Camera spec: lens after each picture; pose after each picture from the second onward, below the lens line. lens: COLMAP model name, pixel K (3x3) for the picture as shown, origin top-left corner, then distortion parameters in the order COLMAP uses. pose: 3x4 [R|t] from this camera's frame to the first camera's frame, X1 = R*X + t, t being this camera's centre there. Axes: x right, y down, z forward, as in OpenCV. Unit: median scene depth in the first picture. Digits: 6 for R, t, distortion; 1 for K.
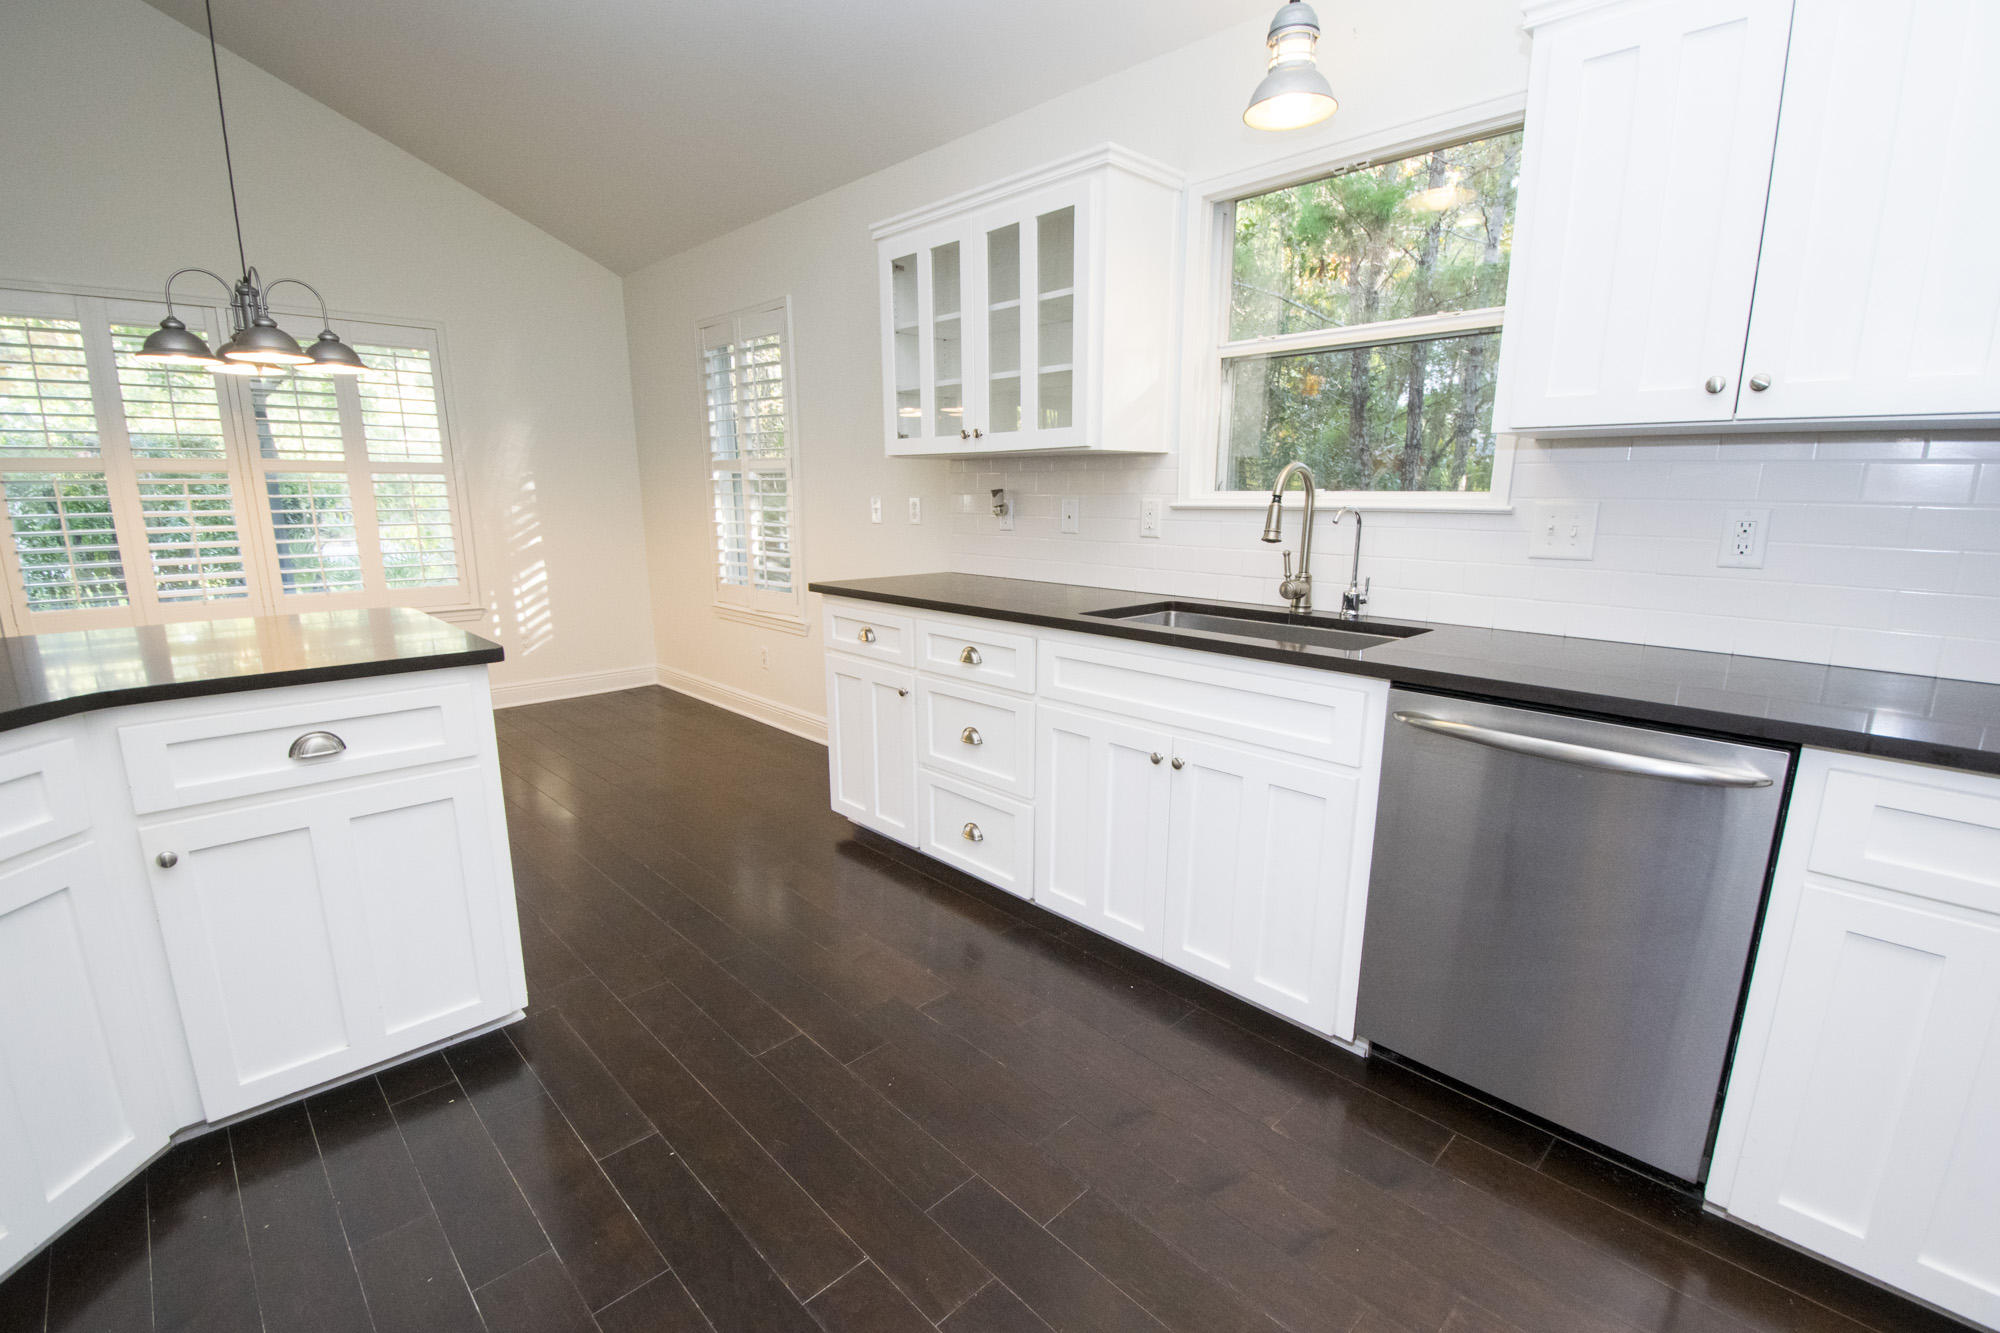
lens RADIAL K [[895.8, 0, 999.7], [0, 895.8, 684.3], [0, 0, 1]] dist [-0.000286, -0.000080]
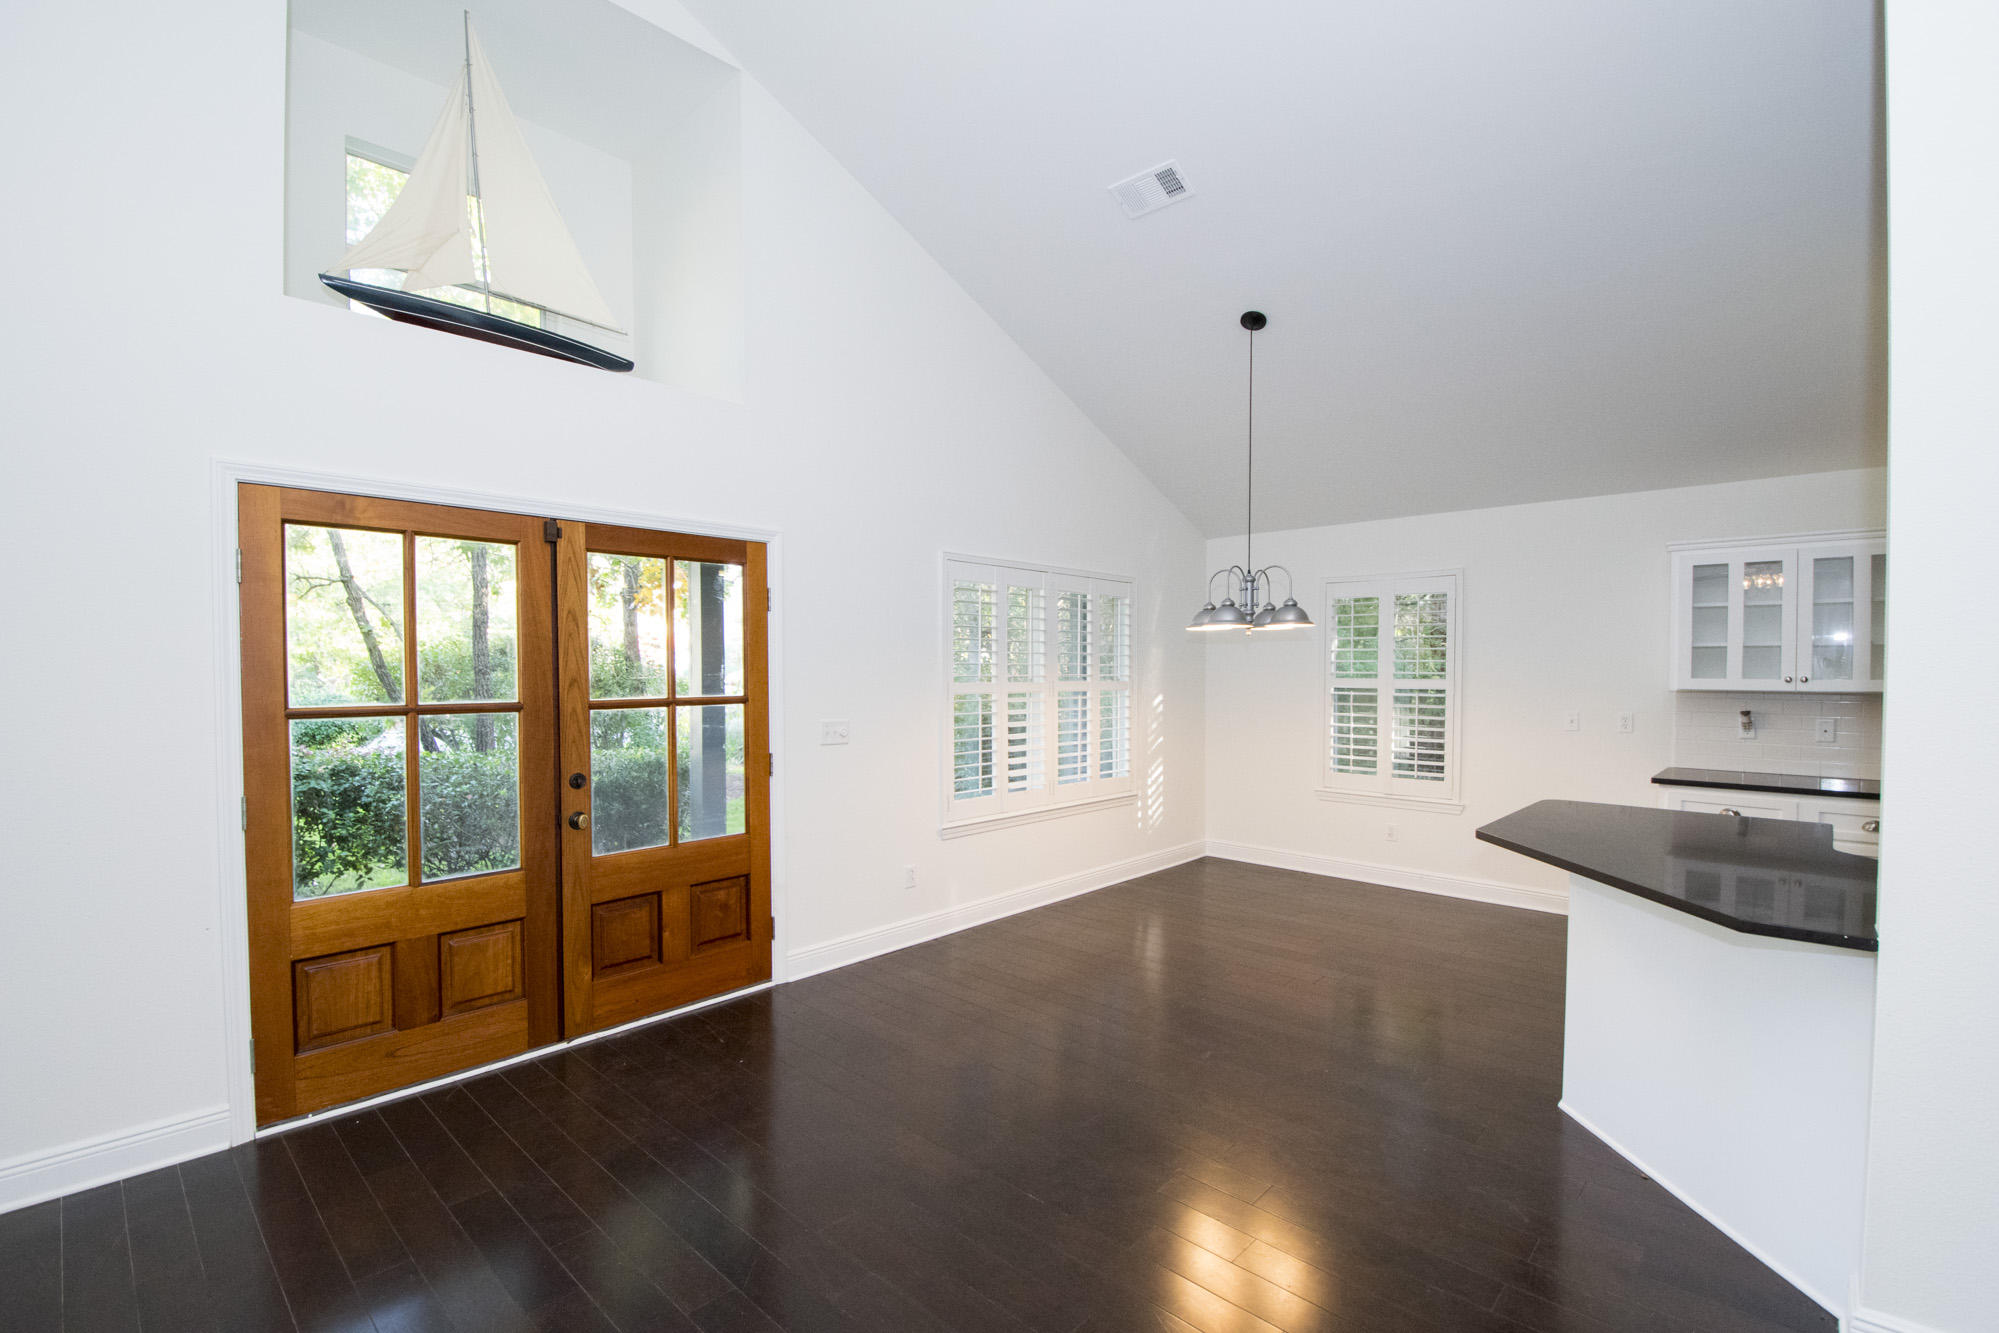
lens RADIAL K [[895.3, 0, 999.2], [0, 895.3, 684.3], [0, 0, 1]] dist [-0.000286, -0.000080]
pose [[0.998353, 0.000699, 0.057374, -1.318849], [0.010656, 0.980273, -0.197361, 0.011527], [-0.056380, 0.197647, 0.978651, -0.361524]]
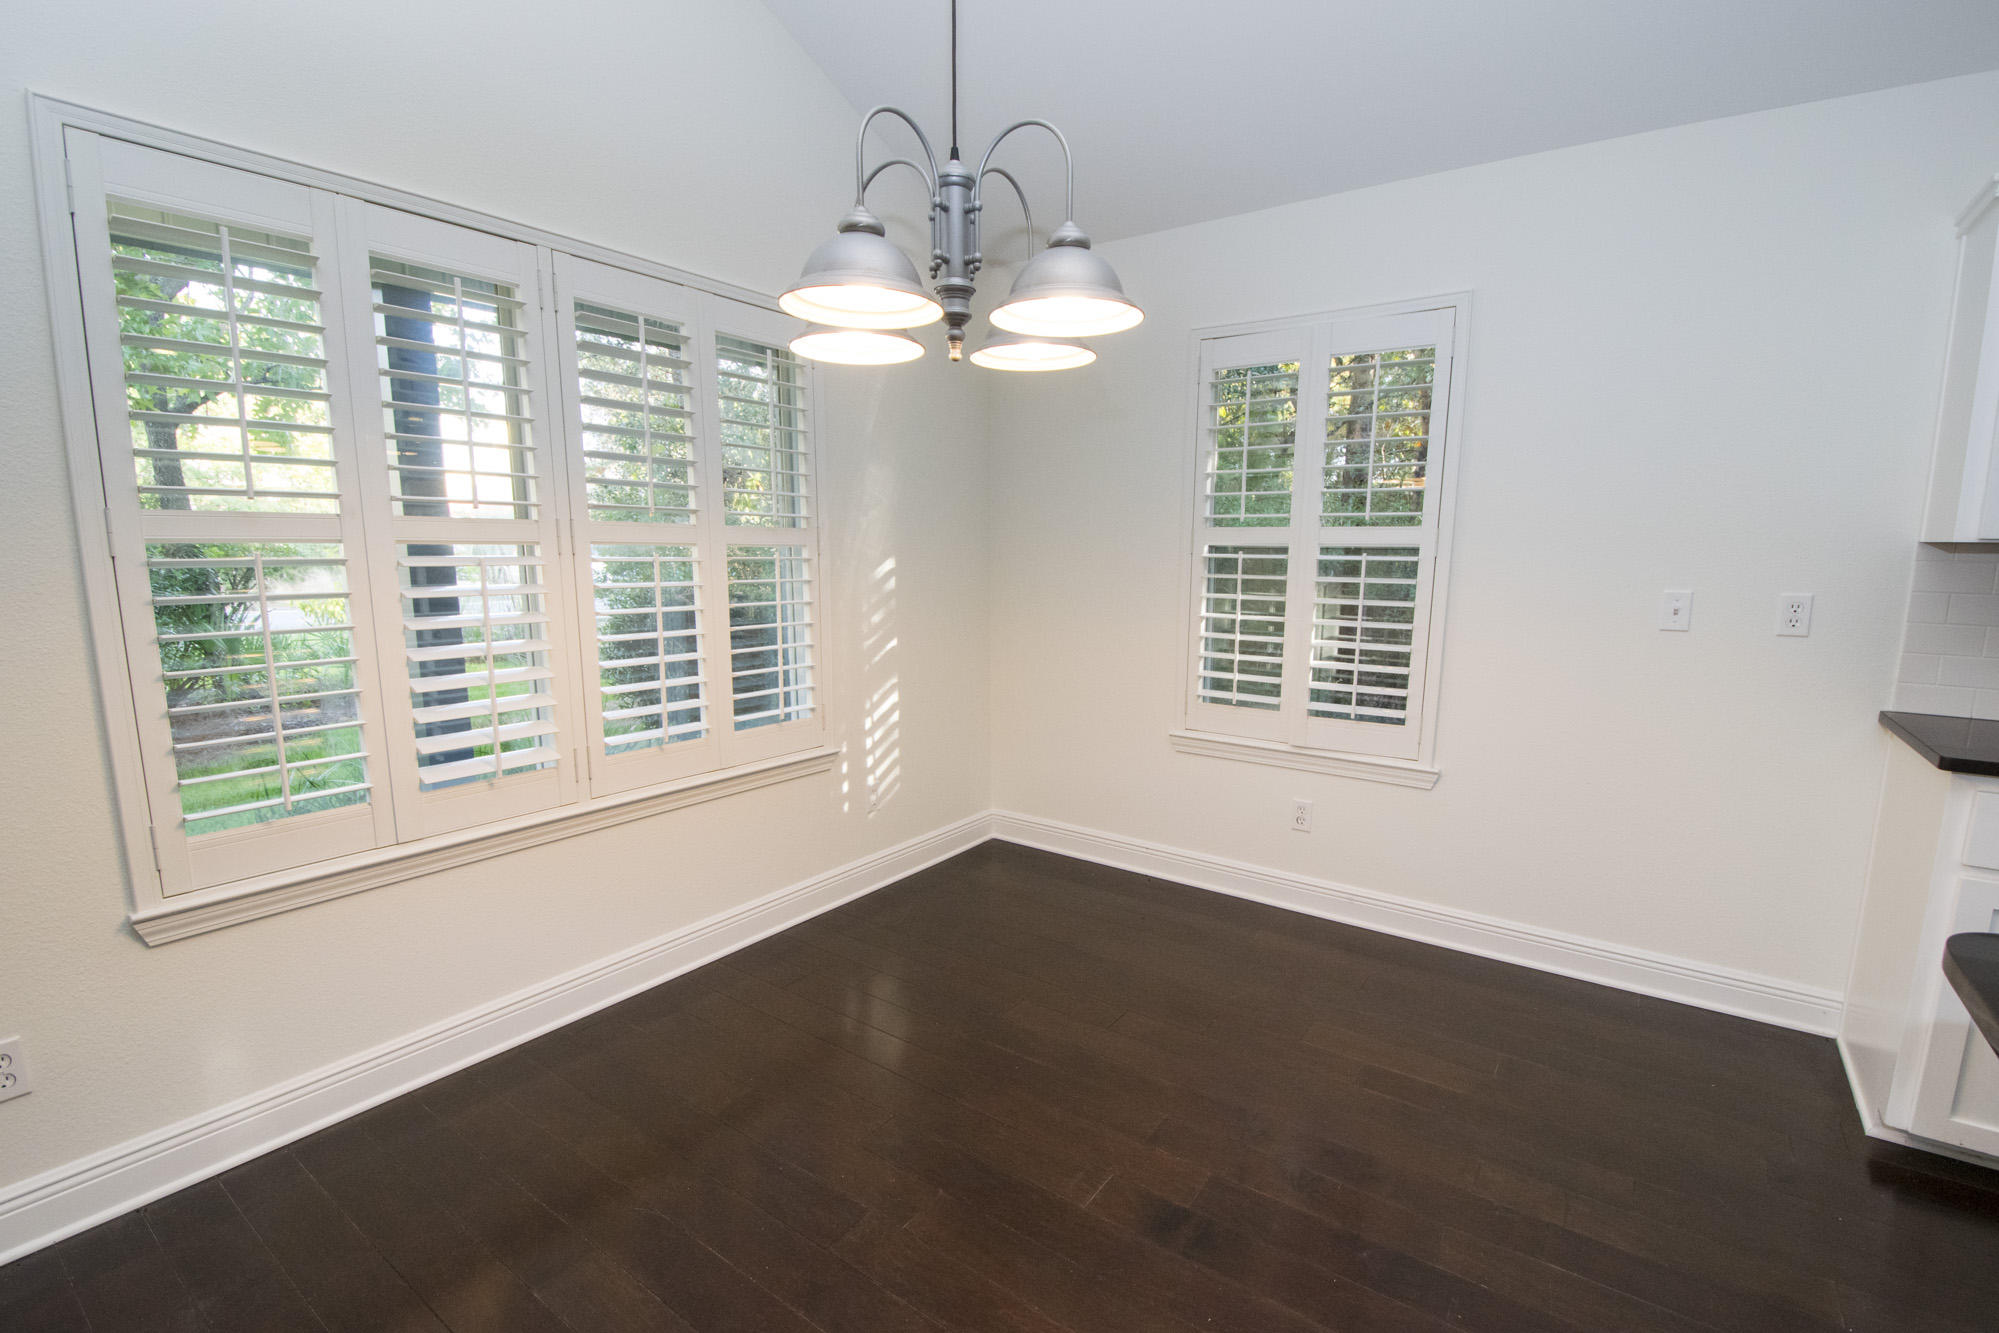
lens RADIAL K [[893.1, 0, 1034.8], [0, 893.1, 688.0], [0, 0, 1]] dist [0.003265, 0.000241]
pose [[0.977004, -0.023002, 0.211976, -0.899822], [0.035143, 0.997939, -0.053689, -0.145061], [-0.210305, 0.059904, 0.975799, 0.548276]]
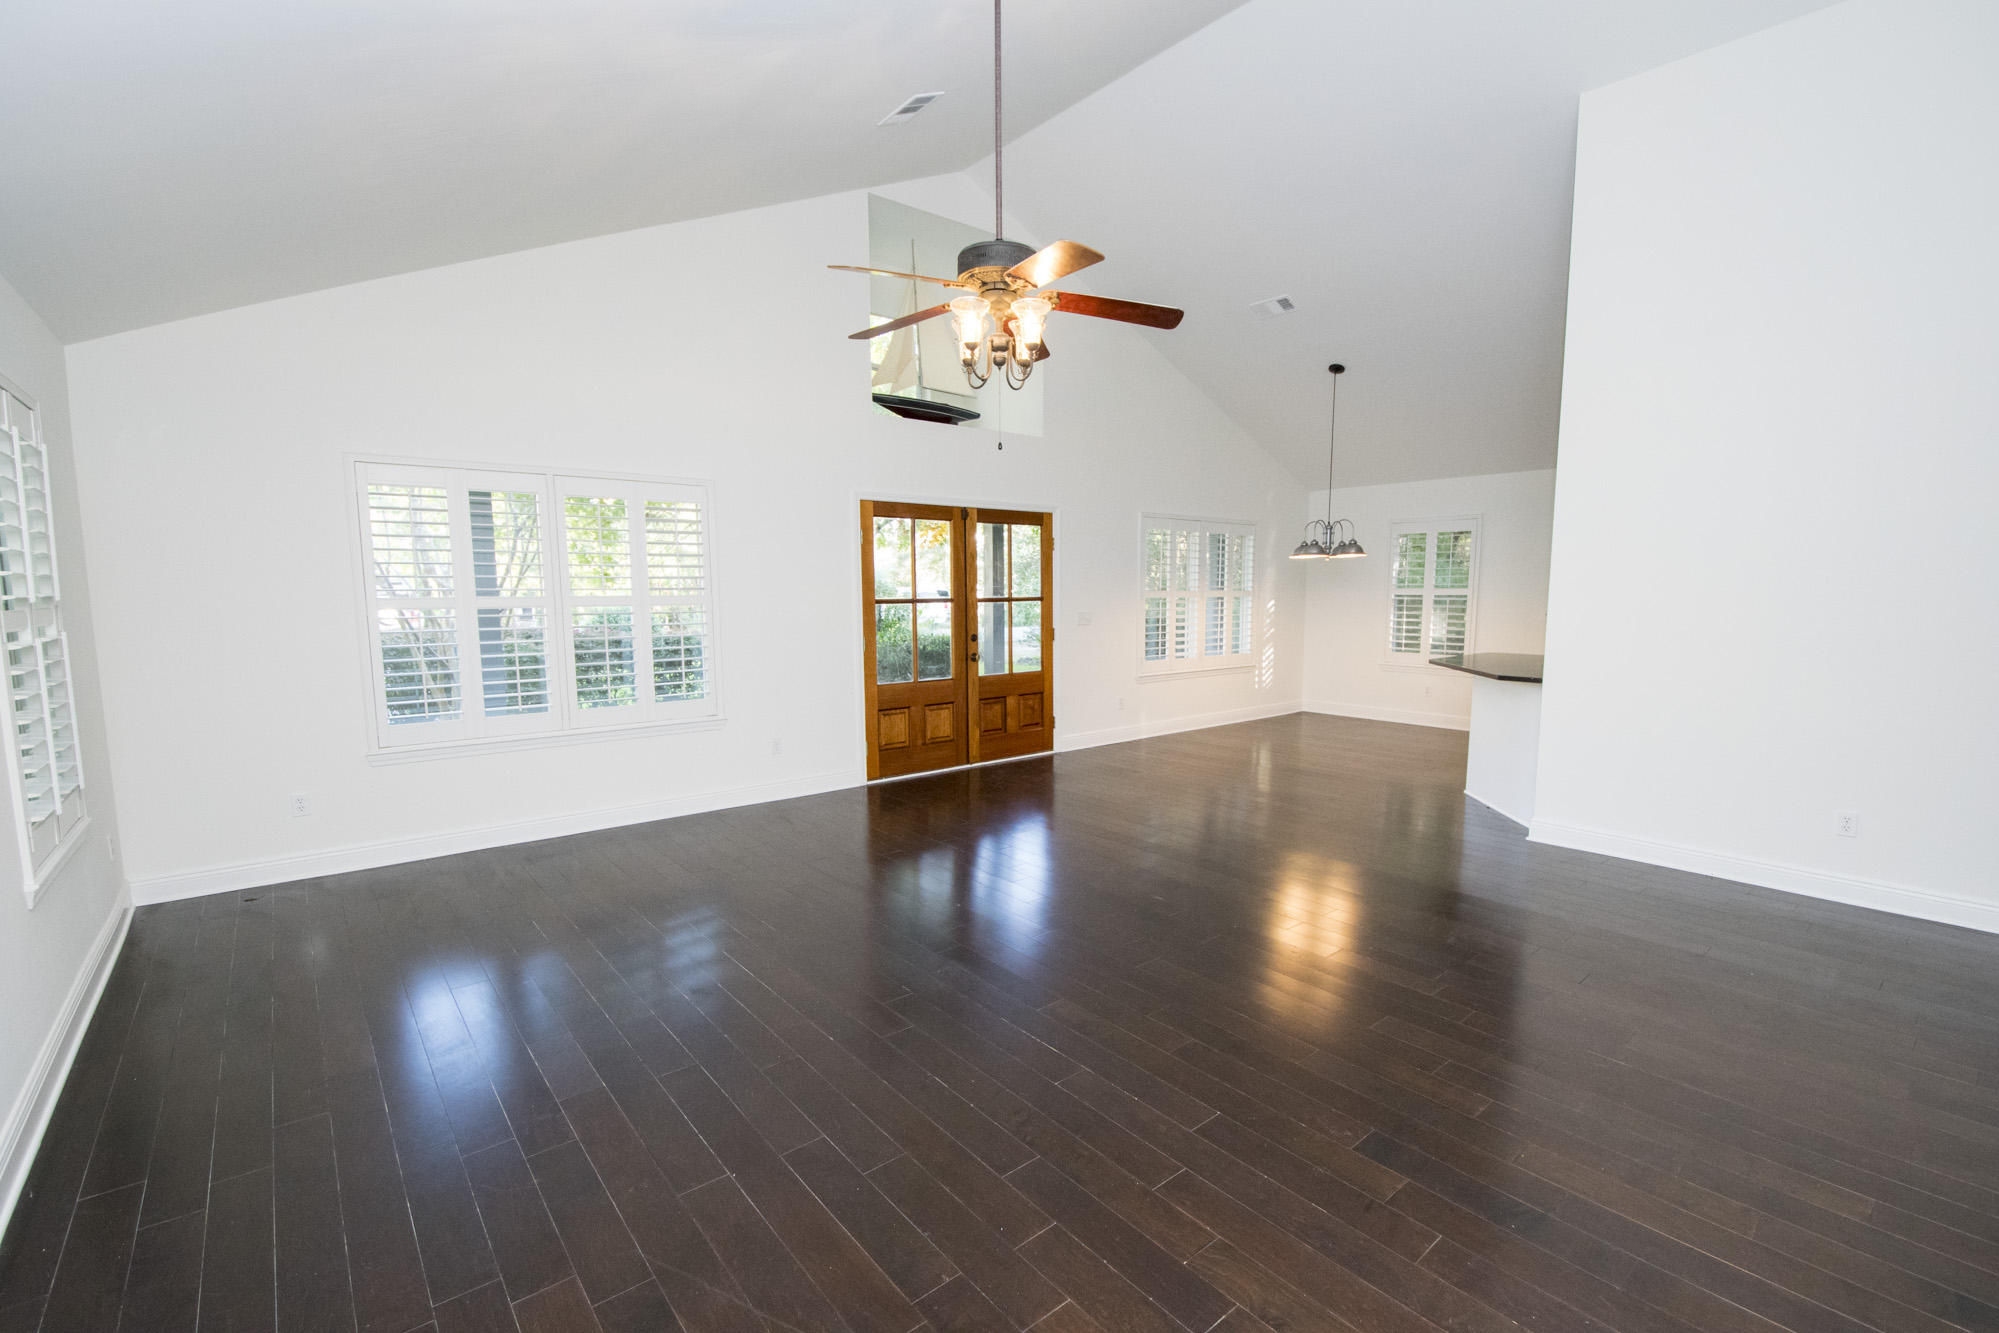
lens RADIAL K [[895.3, 0, 999.2], [0, 895.3, 684.3], [0, 0, 1]] dist [-0.000286, -0.000080]
pose [[0.998002, 0.005945, -0.062895, -1.561028], [-0.012635, 0.994232, -0.106504, 0.248624], [0.061899, 0.107085, 0.992321, -1.387975]]
